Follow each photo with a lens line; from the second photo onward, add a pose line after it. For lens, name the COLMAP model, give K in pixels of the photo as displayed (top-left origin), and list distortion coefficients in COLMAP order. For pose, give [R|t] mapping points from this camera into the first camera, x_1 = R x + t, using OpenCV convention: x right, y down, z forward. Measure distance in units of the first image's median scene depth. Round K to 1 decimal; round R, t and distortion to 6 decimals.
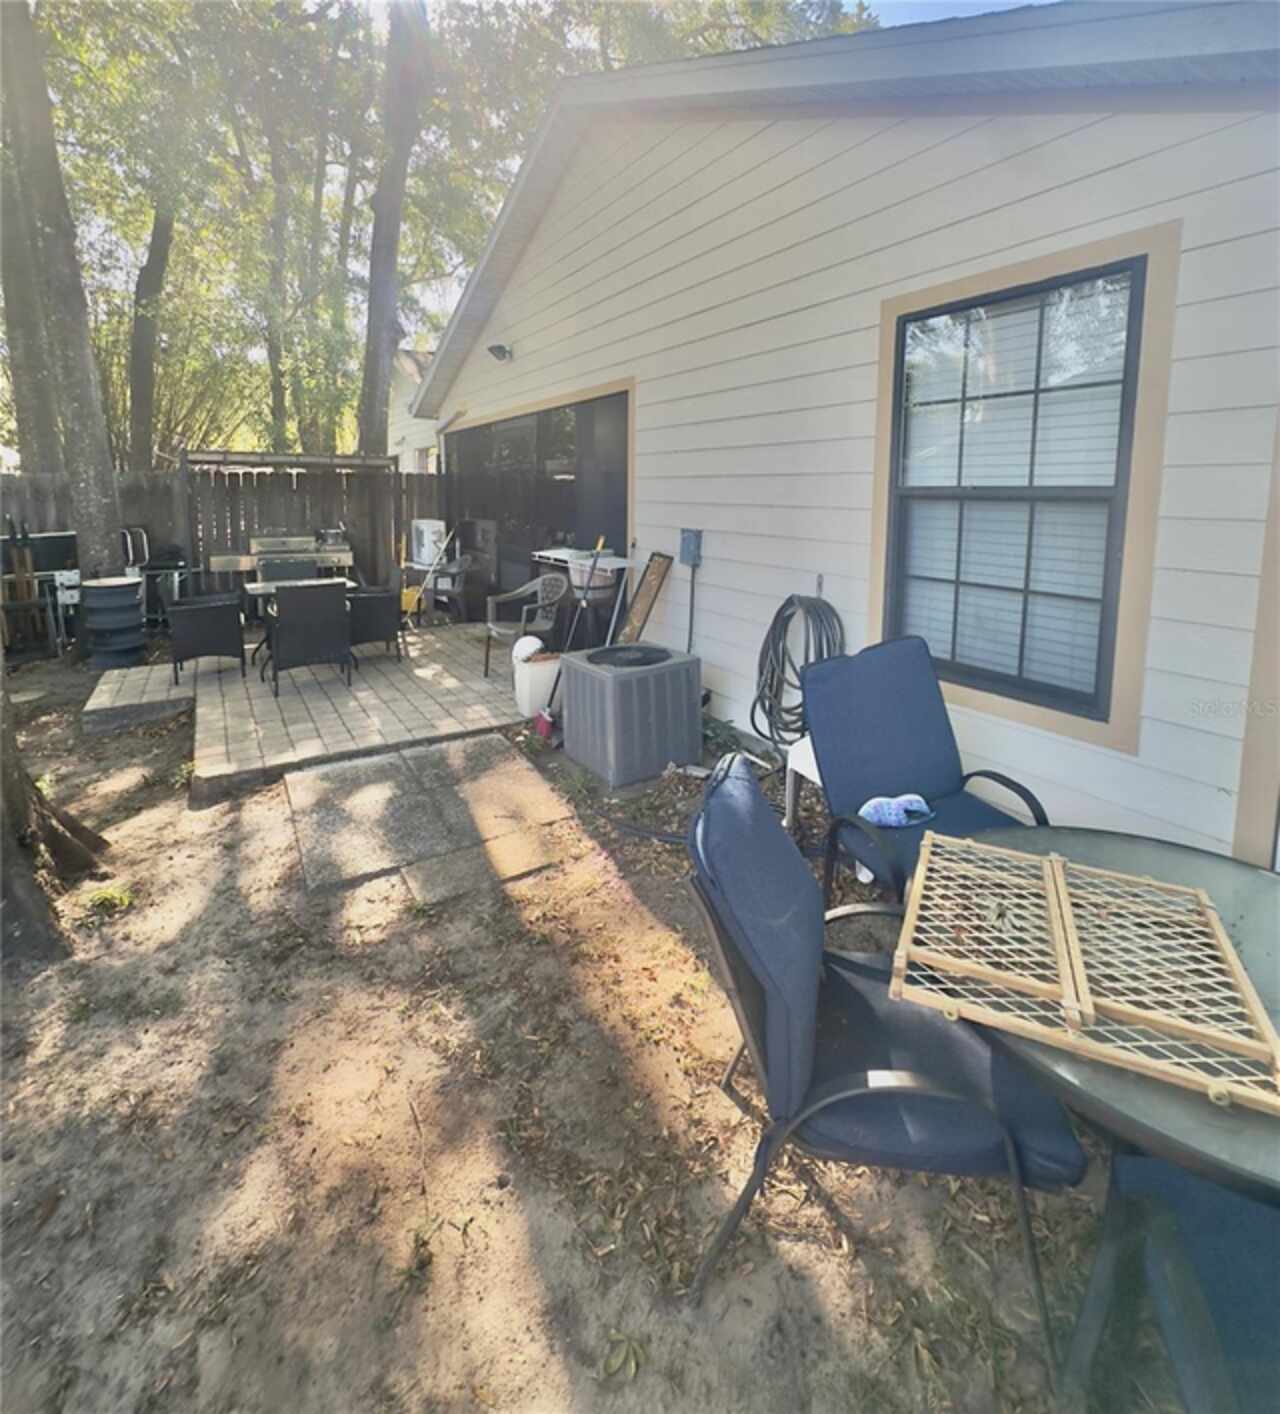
lens RADIAL K [[616.9, 0, 600.9], [0, 616.9, 727.8], [0, 0, 1]] dist [-0.001501, -0.000183]
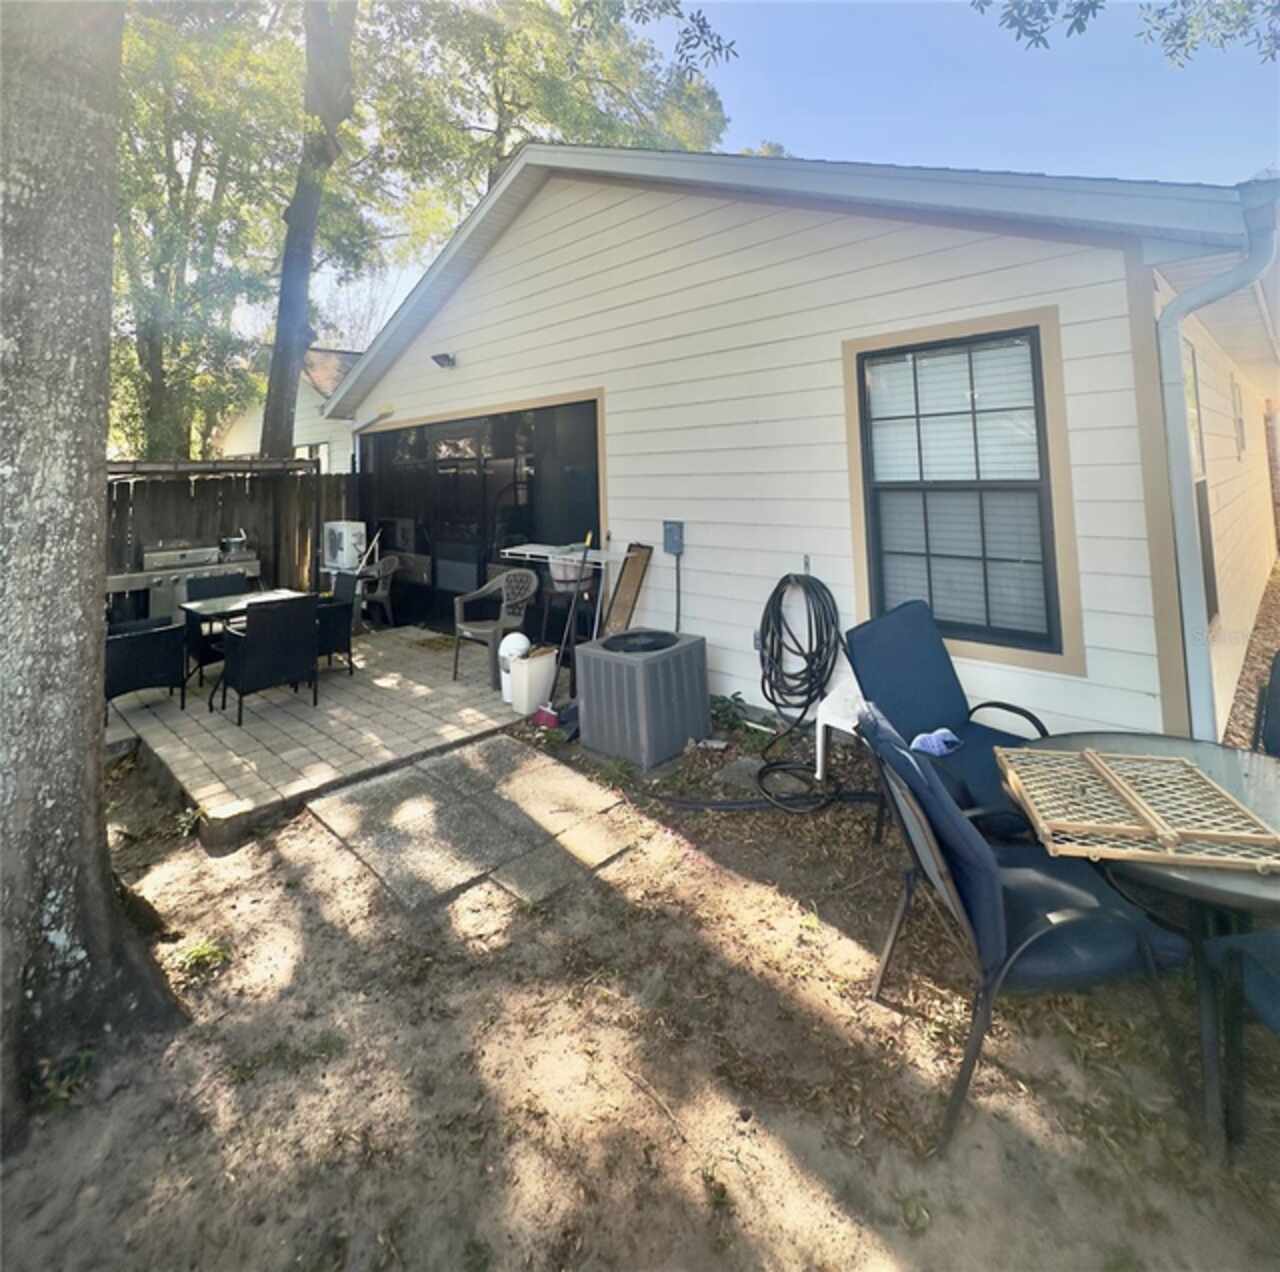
lens RADIAL K [[665.4, 0, 640.0], [0, 665.4, 636.0], [0, 0, 1]] dist [0.000240, -0.000589]
pose [[0.965963, -0.091825, 0.241834, -0.314734], [0.122427, 0.985829, -0.114688, 0.005067], [-0.227876, 0.140391, 0.963516, -0.125523]]
